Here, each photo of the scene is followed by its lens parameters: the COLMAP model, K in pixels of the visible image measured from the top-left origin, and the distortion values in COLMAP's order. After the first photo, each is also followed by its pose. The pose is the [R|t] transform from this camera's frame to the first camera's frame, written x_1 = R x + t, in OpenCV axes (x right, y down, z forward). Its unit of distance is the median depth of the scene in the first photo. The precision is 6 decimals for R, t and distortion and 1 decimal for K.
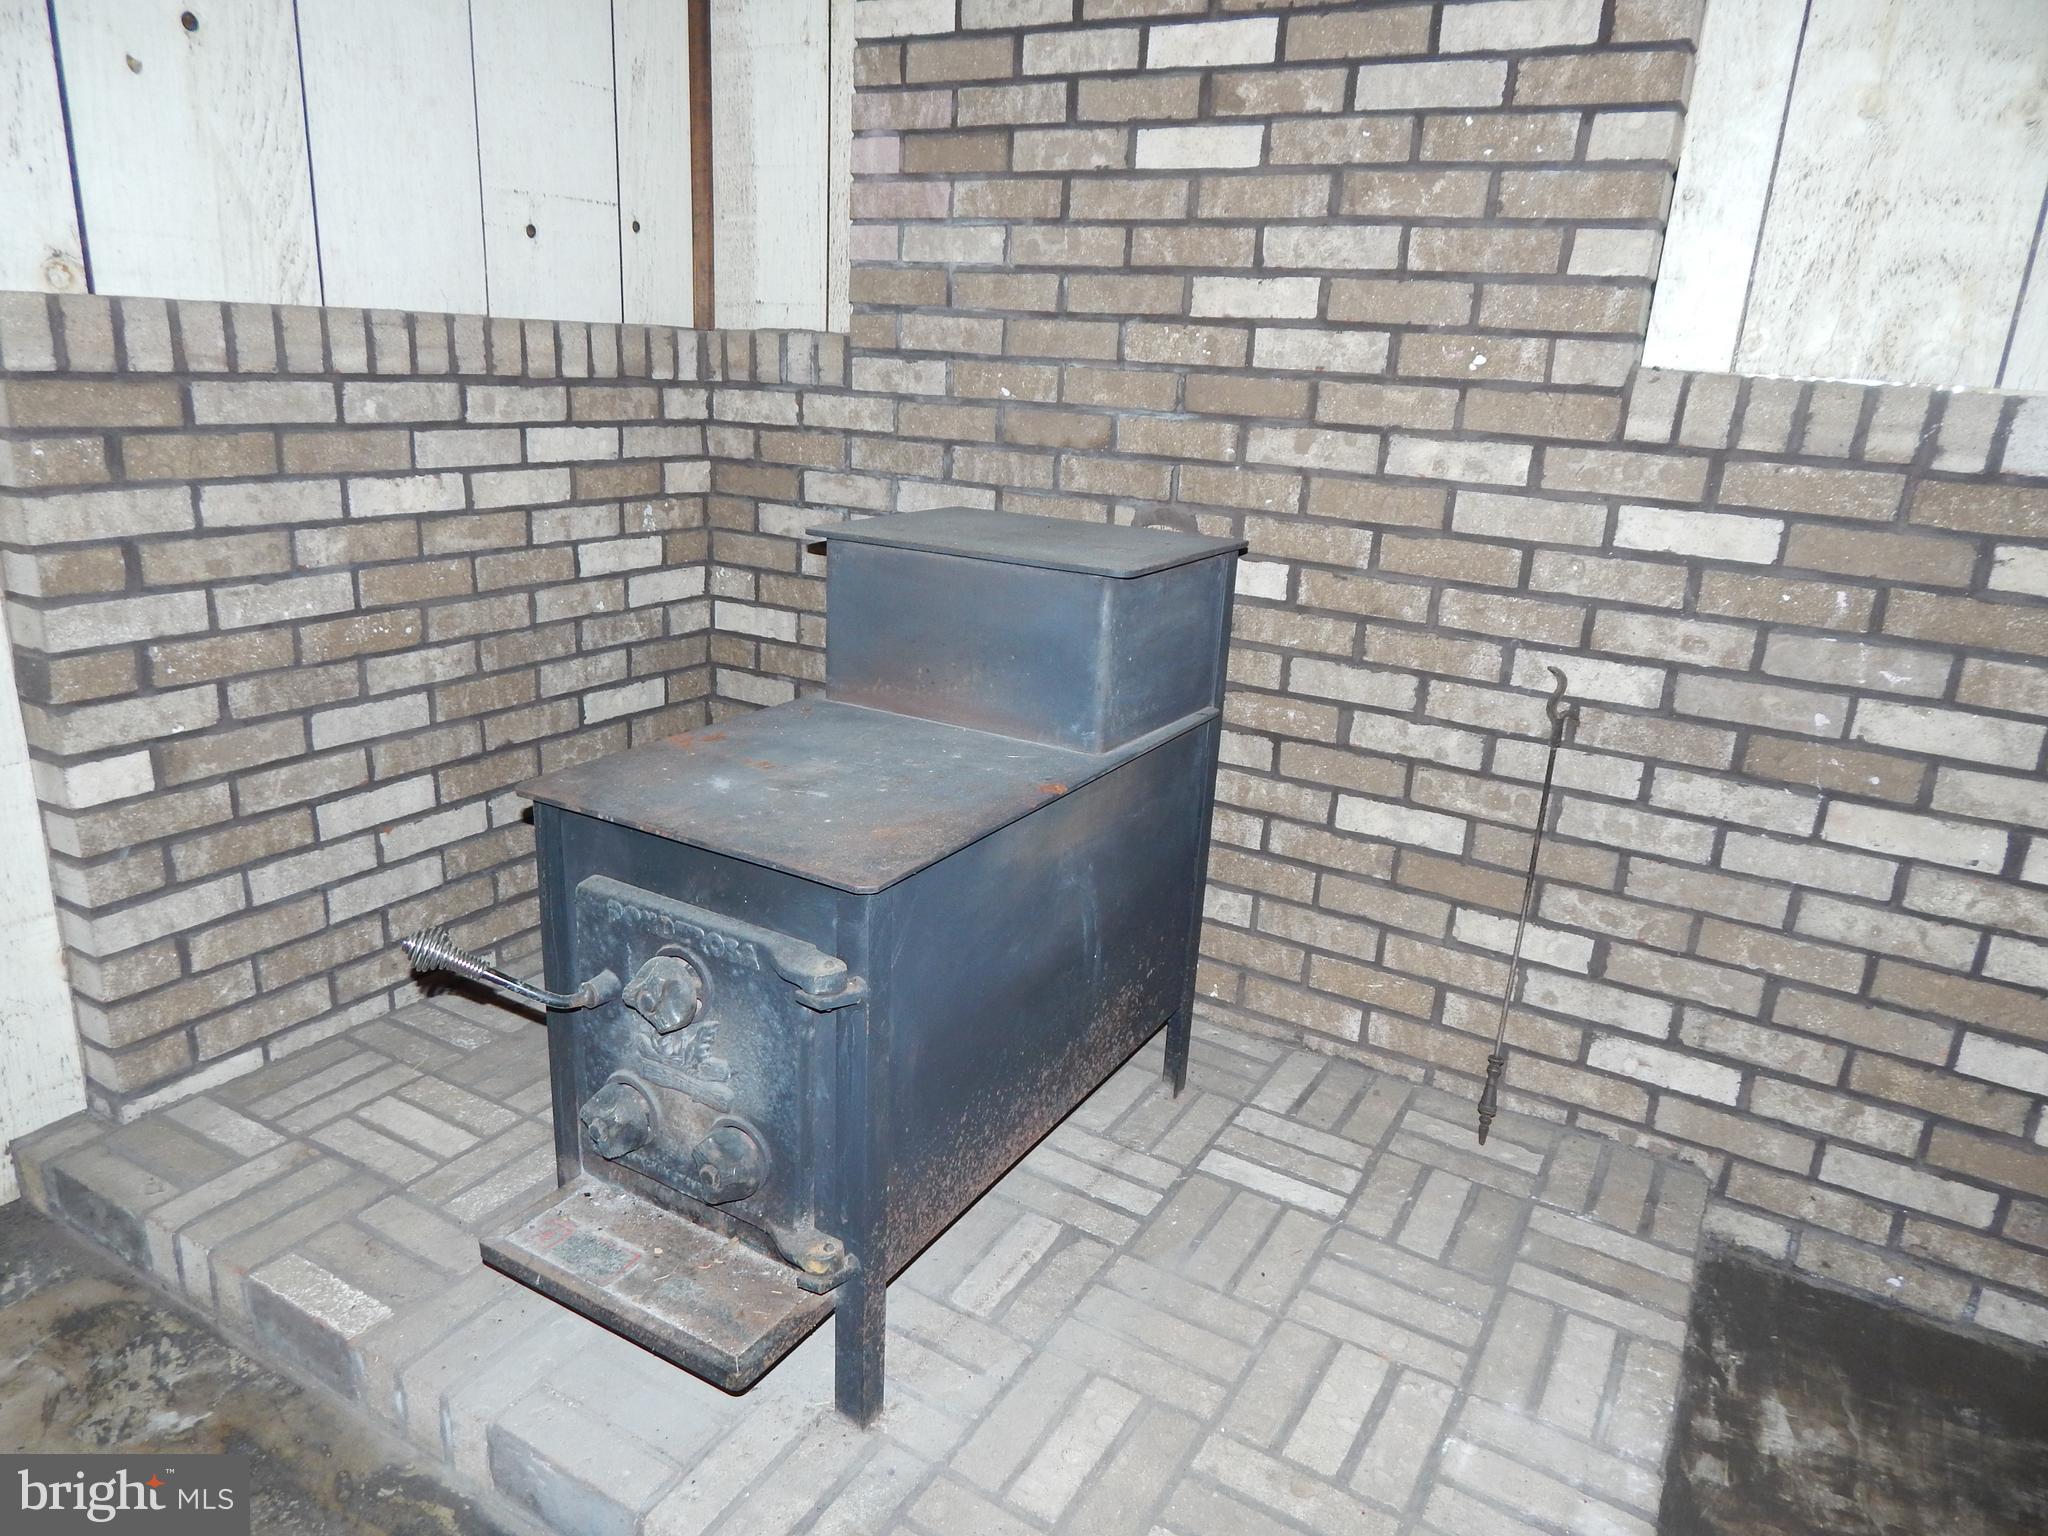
lens RADIAL K [[1320.7, 0, 1017.8], [0, 1320.7, 751.5], [0, 0, 1]] dist [-0.016635, 0.000928]
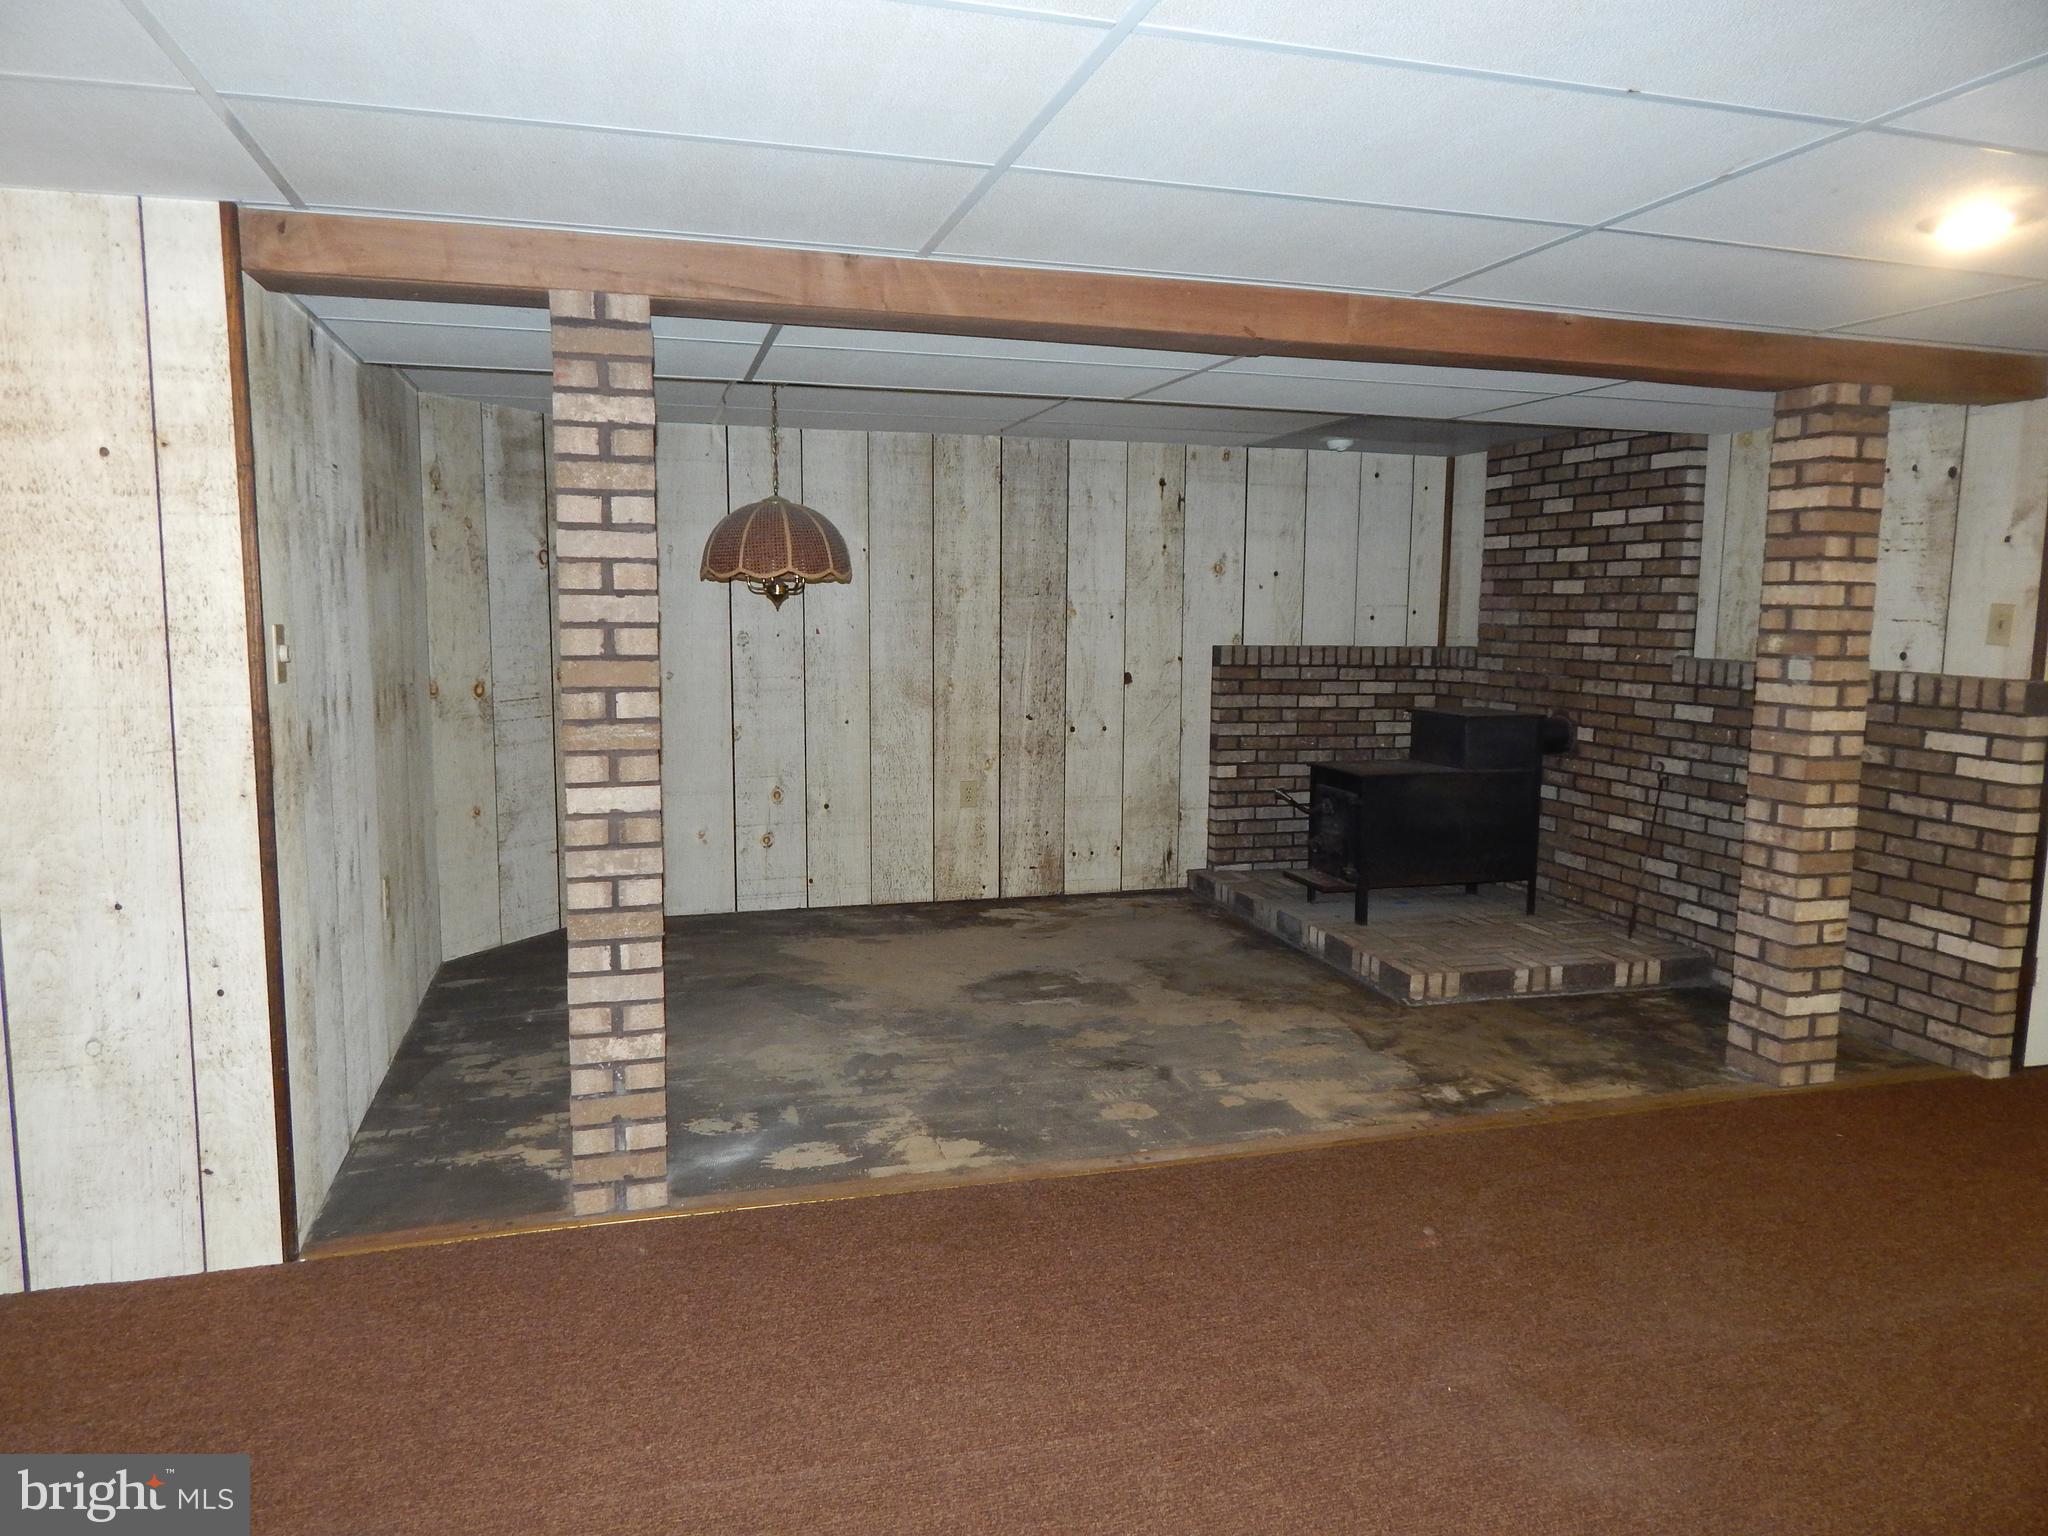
lens RADIAL K [[1320.7, 0, 1017.8], [0, 1320.7, 751.5], [0, 0, 1]] dist [-0.016635, 0.000928]
pose [[0.717166, 0.033609, -0.696092, 1.305404], [-0.178151, 0.974491, -0.136493, 0.512632], [0.673747, 0.221898, 0.704859, -1.799932]]
